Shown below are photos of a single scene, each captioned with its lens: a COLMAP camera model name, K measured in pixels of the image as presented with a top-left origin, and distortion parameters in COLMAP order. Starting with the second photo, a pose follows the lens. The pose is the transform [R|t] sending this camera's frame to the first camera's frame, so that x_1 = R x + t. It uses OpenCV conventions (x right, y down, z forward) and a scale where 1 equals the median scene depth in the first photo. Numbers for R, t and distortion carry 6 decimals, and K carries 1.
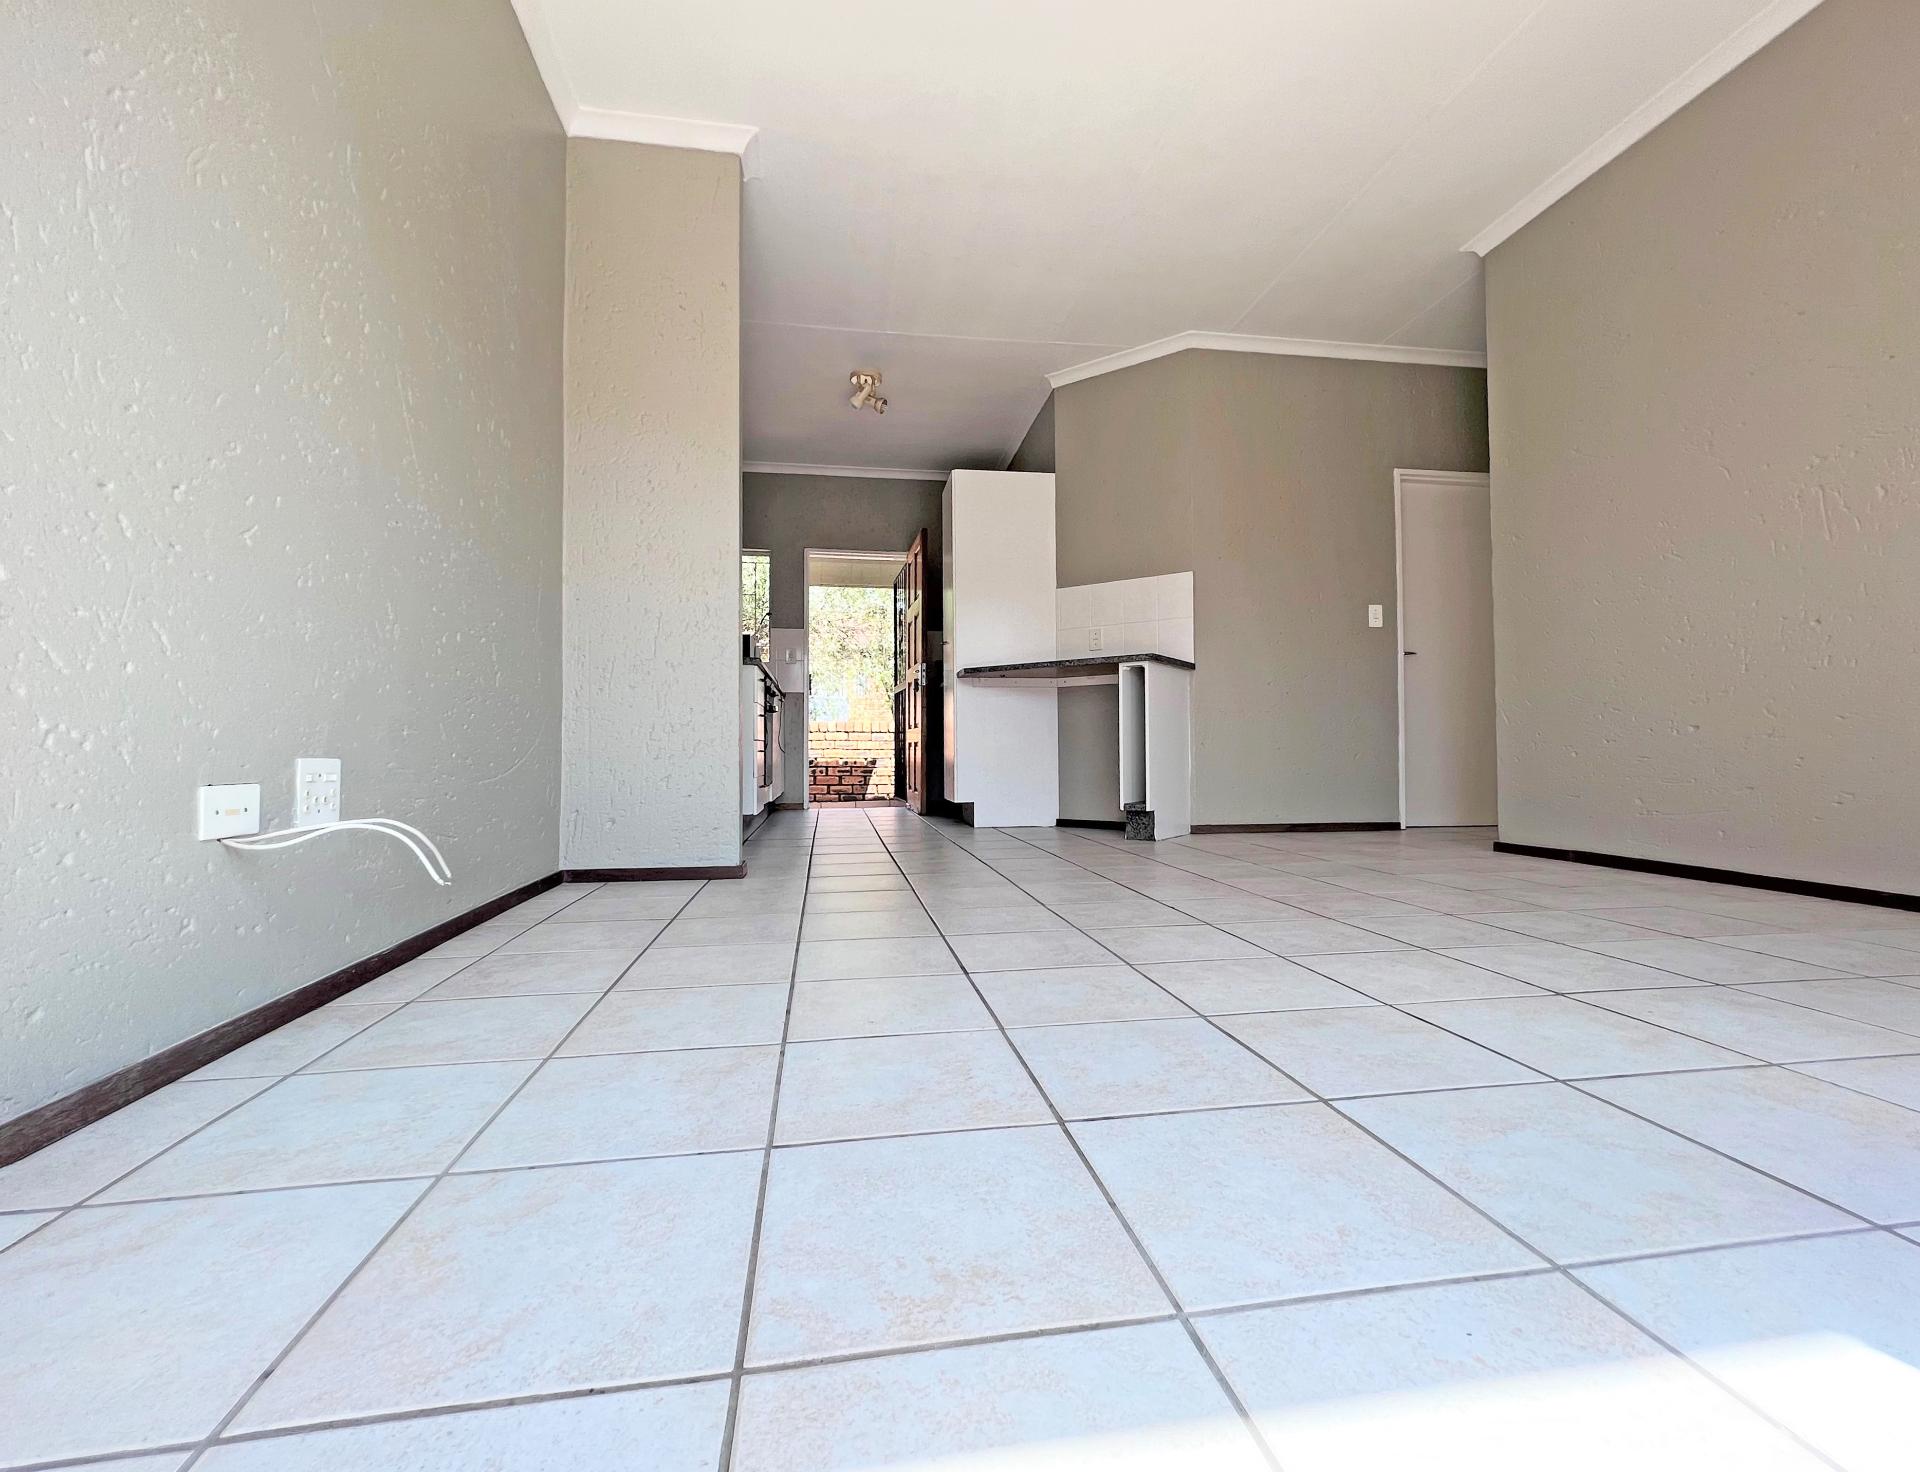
lens RADIAL K [[826.3, 0, 965.2], [0, 826.3, 736.7], [0, 0, 1]] dist [-0.002300, -0.000256]
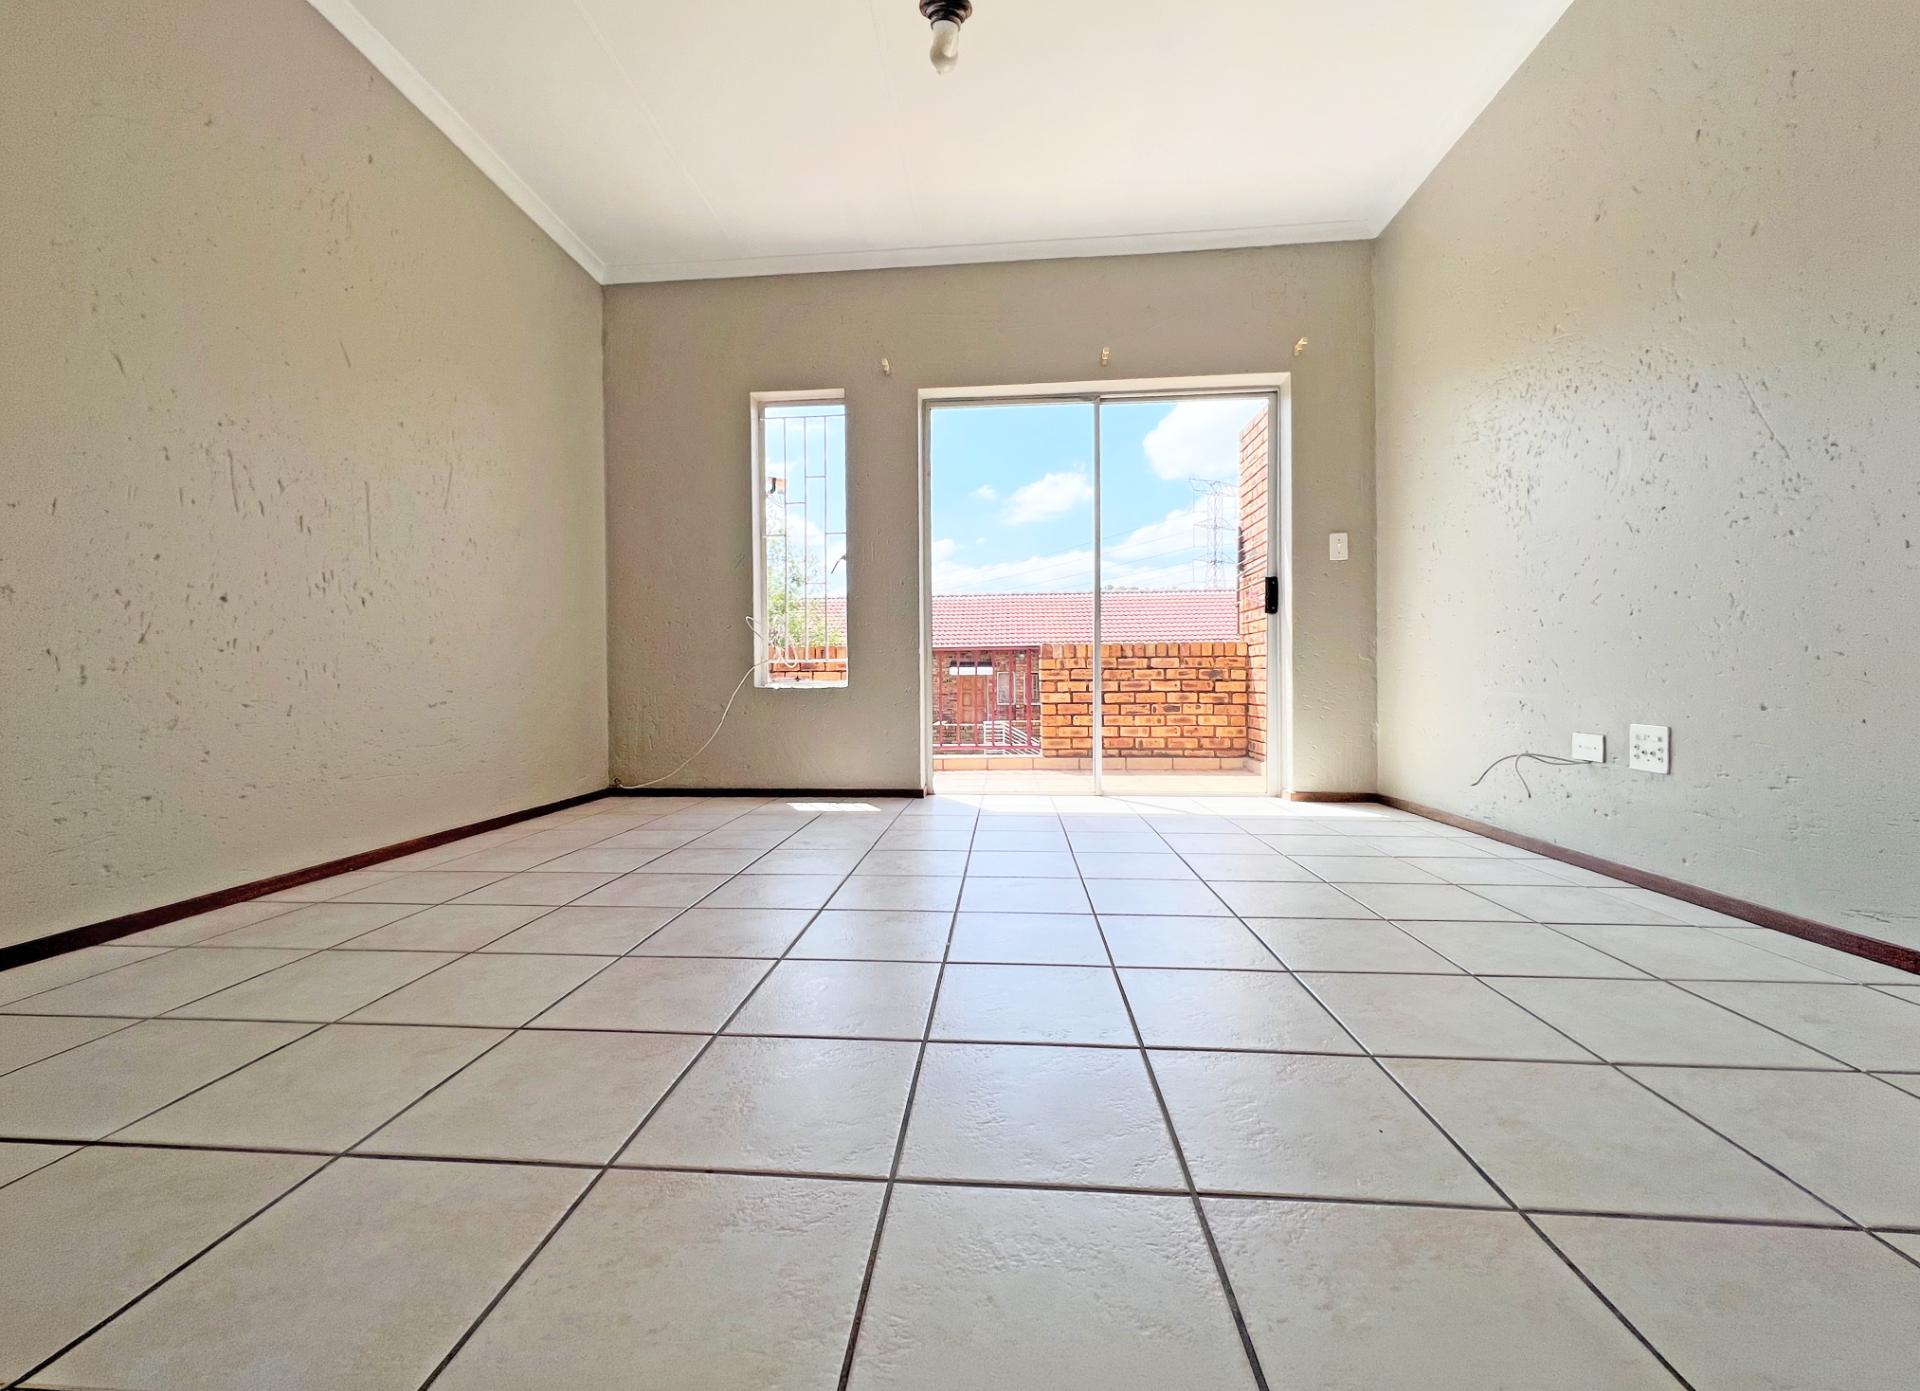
lens RADIAL K [[769.6, 0, 944.1], [0, 769.6, 690.6], [0, 0, 1]] dist [-0.001751, -0.000143]
pose [[-0.968891, 0.015208, 0.247022, 0.040084], [0.013883, 0.999878, -0.007106, -0.015496], [-0.247100, -0.003456, -0.968984, 0.953906]]
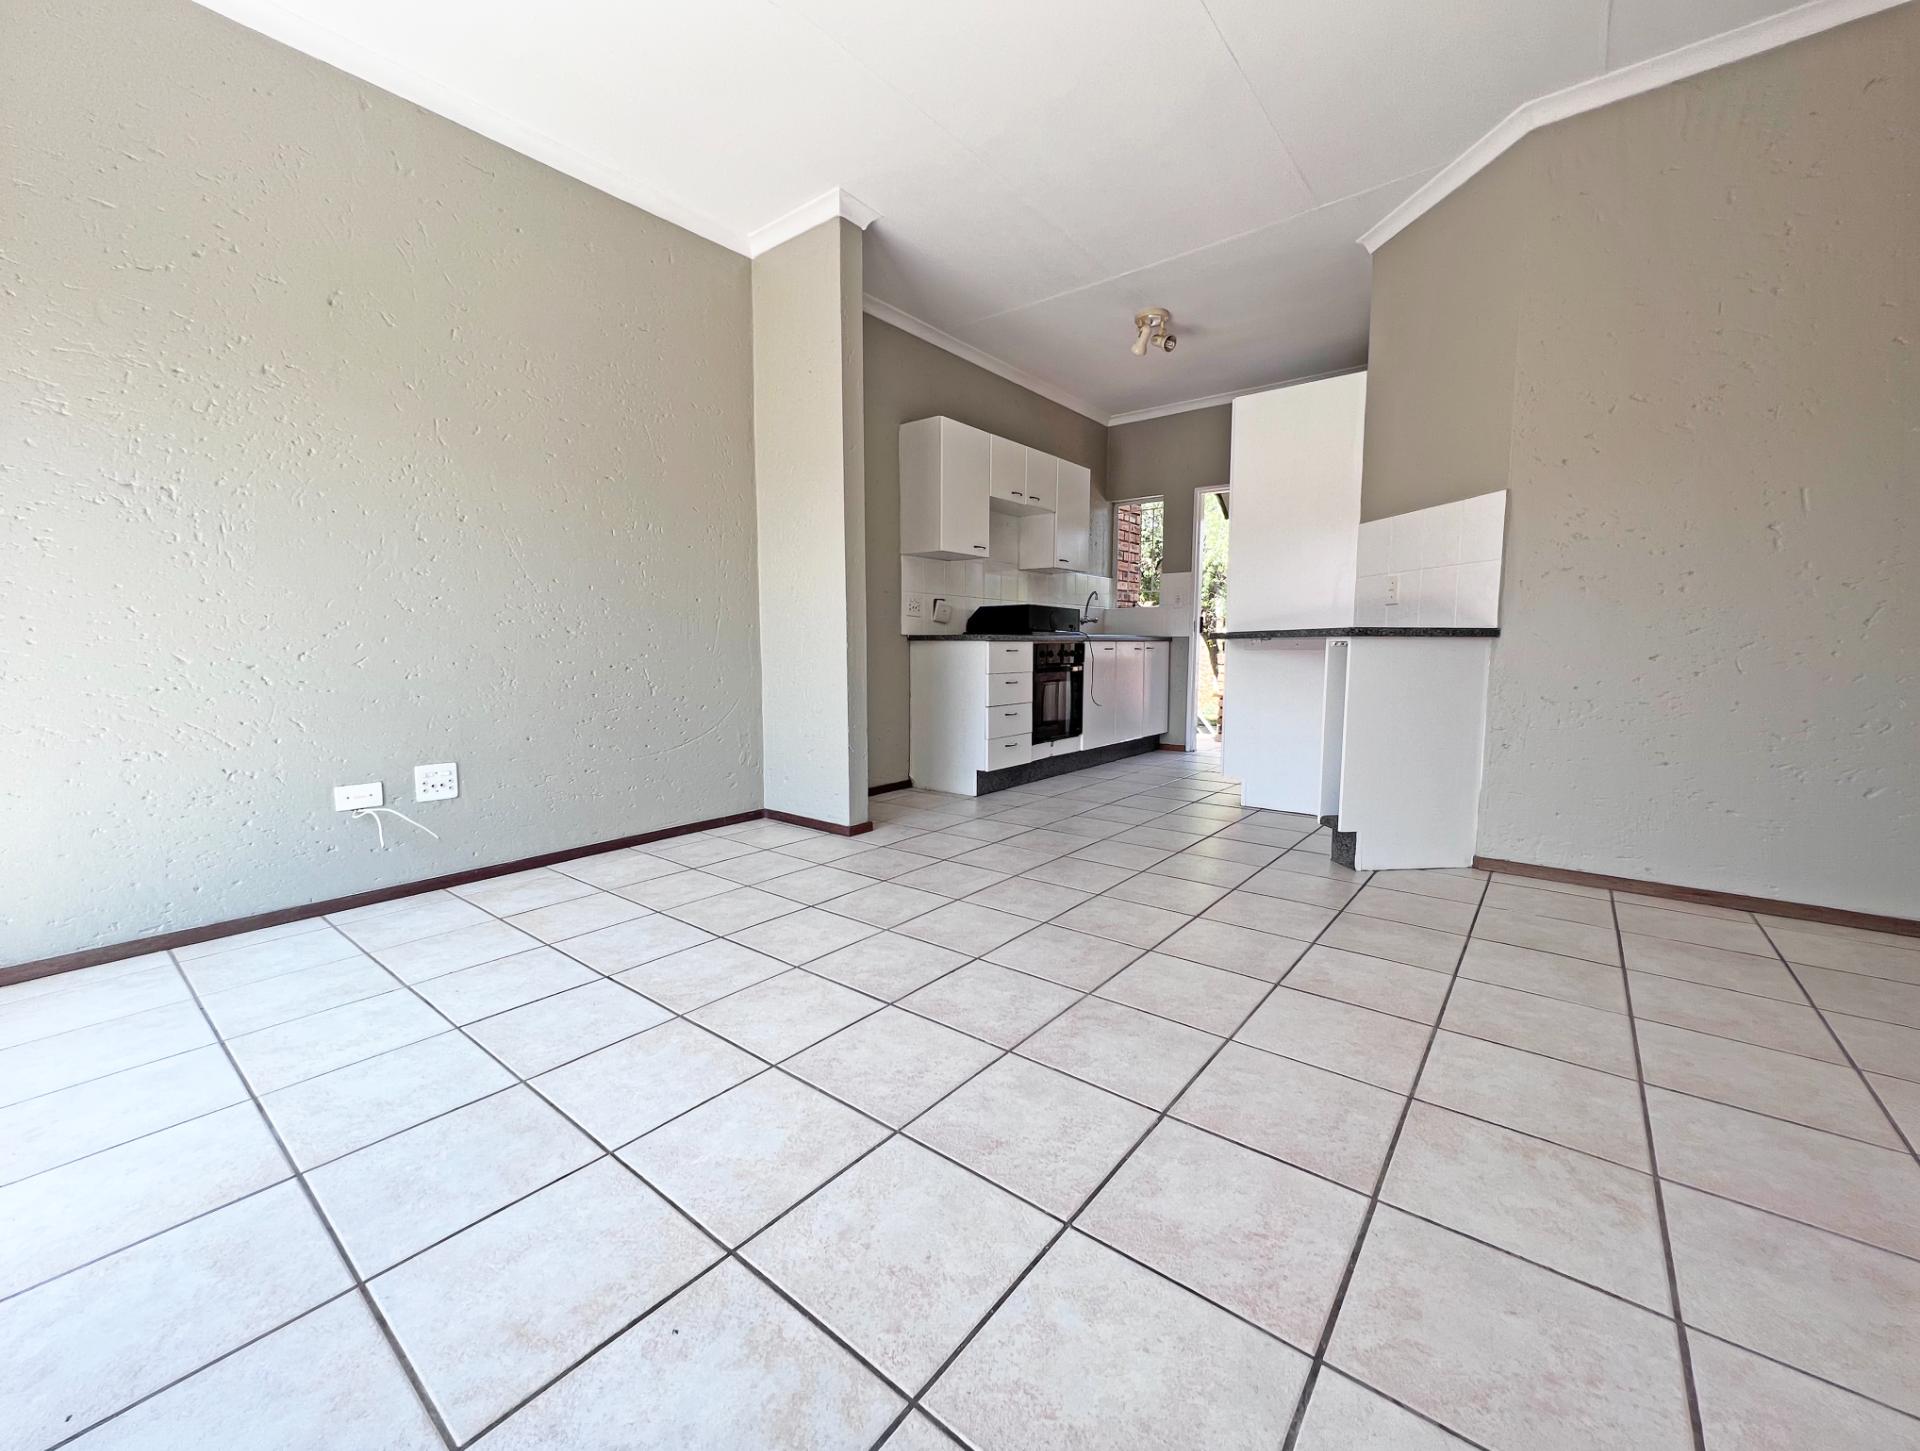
lens RADIAL K [[761.7, 0, 960.0], [0, 761.7, 725.5], [0, 0, 1]] dist [0.000617, 0.000142]
pose [[0.673367, 0.083954, -0.734526, 0.484022], [0.009518, 0.992465, 0.122161, -0.096803], [0.739247, -0.089251, 0.667494, 0.257374]]
